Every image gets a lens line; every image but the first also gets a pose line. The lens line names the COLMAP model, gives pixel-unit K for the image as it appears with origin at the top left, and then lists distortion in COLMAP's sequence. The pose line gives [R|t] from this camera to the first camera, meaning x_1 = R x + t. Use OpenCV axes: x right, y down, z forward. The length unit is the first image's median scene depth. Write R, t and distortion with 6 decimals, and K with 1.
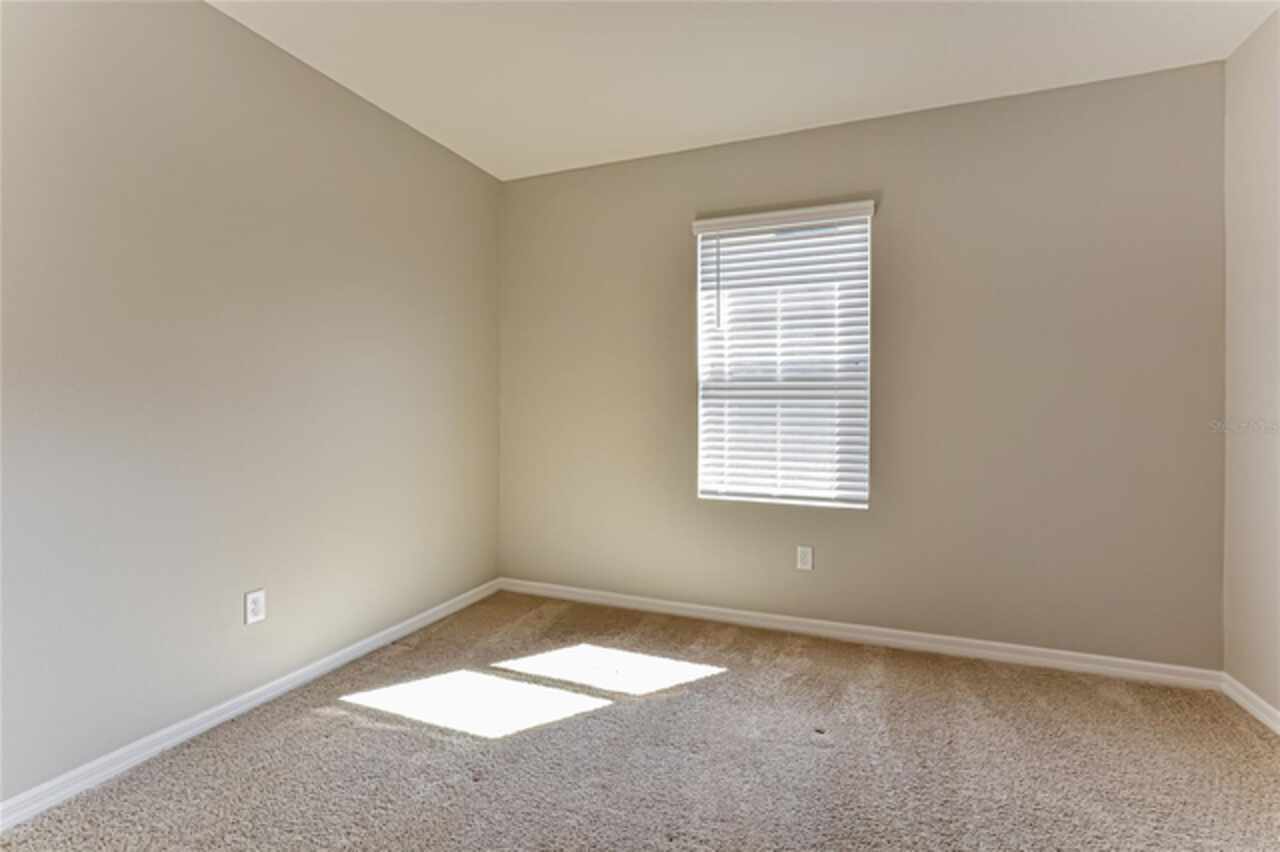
lens RADIAL K [[586.3, 0, 633.2], [0, 586.3, 427.8], [0, 0, 1]] dist [-0.013425, 0.000762]
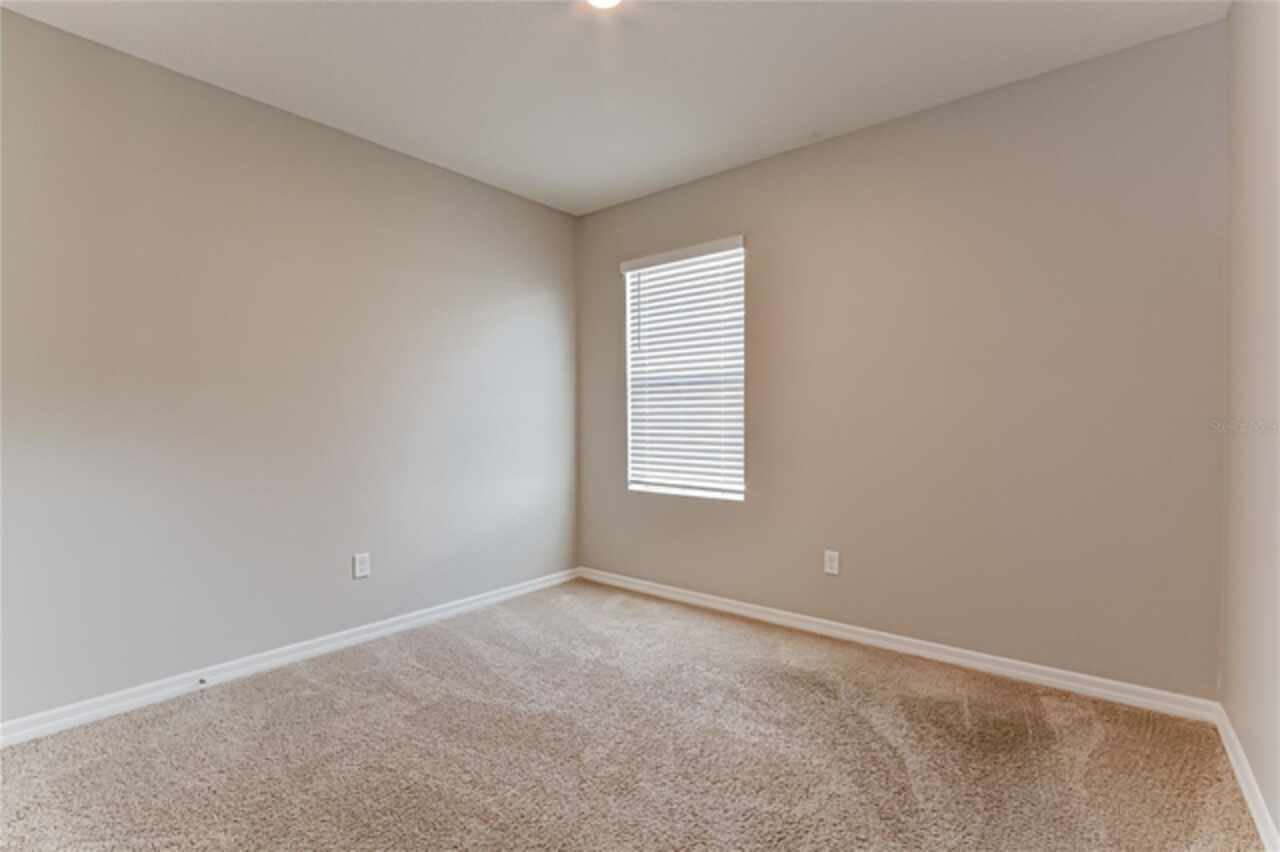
lens RADIAL K [[586.3, 0, 639.6], [0, 586.3, 424.9], [0, 0, 1]] dist [-0.013425, 0.000762]
pose [[0.950965, -0.009294, -0.309158, 0.458952], [-0.000026, 0.999546, -0.030129, 0.021128], [0.309298, 0.028659, 0.950533, -0.134664]]
